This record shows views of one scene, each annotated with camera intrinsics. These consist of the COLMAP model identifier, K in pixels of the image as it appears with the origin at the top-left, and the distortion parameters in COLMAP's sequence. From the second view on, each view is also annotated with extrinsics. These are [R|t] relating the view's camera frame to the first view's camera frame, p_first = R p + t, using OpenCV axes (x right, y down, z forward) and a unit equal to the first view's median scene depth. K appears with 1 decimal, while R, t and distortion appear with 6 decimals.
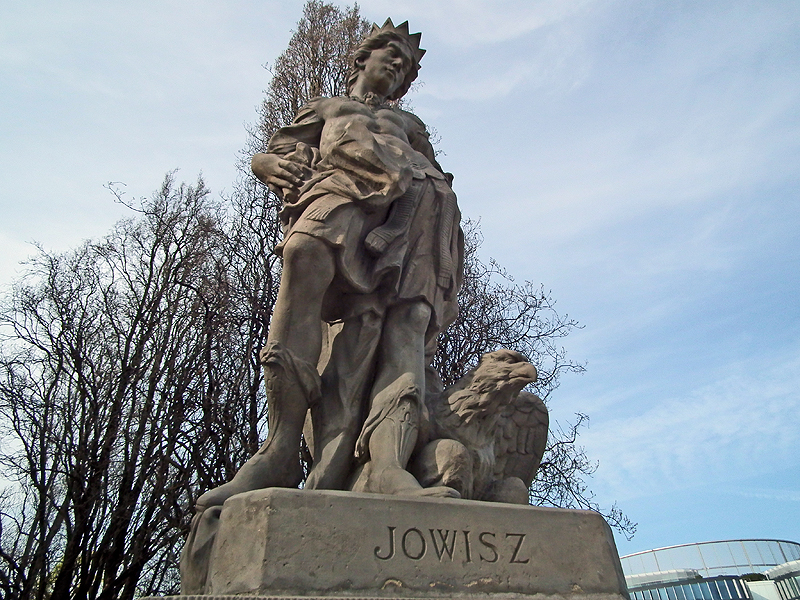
lens RADIAL K [[552.9, 0, 413.4], [0, 552.9, 301.9], [0, 0, 1]] dist [0.042984, -0.001241]
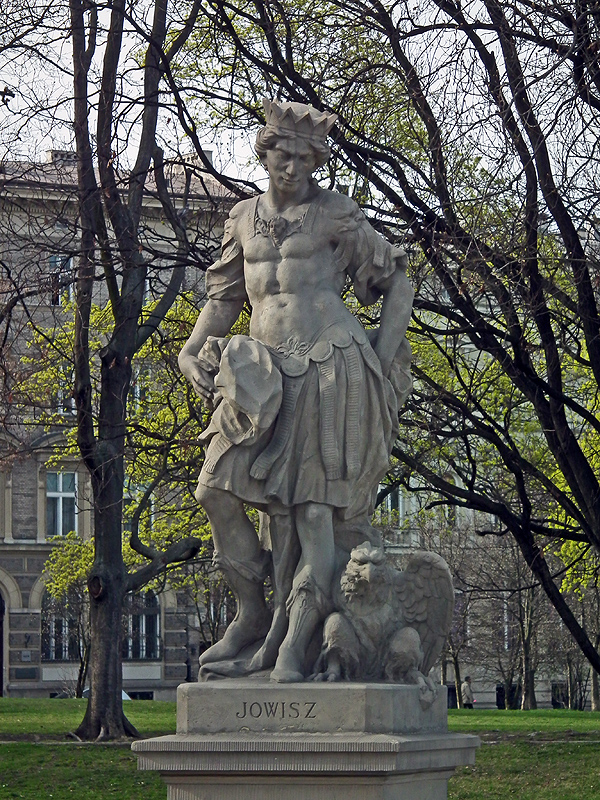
lens RADIAL K [[3120.9, 0, 373.2], [0, 3120.9, 399.6], [0, 0, 1]] dist [0.820785, -0.624890]
pose [[0.769698, -0.005486, -0.638385, 5.069153], [0.364211, 0.825042, 0.432037, -3.494509], [0.524324, -0.565044, 0.637031, -3.574180]]
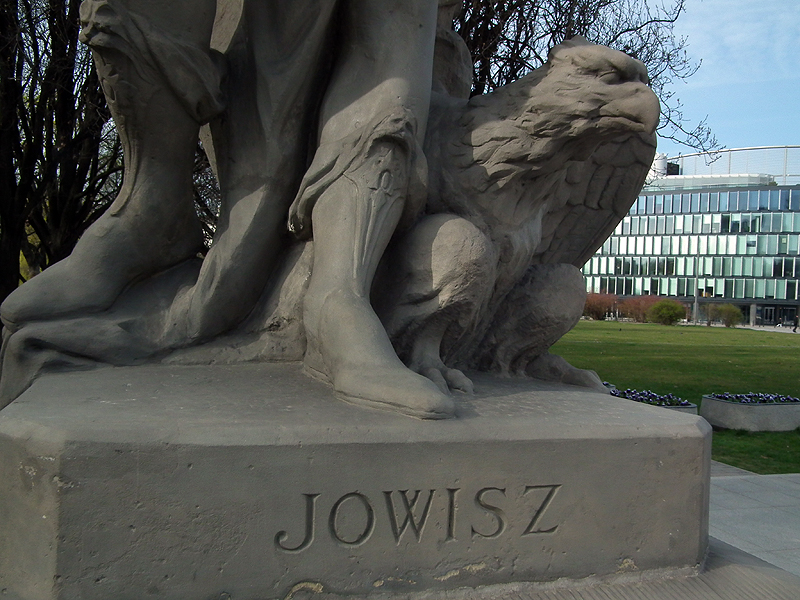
lens RADIAL K [[716.6, 0, 419.2], [0, 716.6, 303.0], [0, 0, 1]] dist [0.015056, 0.004044]
pose [[0.995487, 0.094843, -0.003240, 0.033853], [-0.072028, 0.777363, 0.624914, -0.120337], [0.061787, -0.621861, 0.780686, 0.405373]]
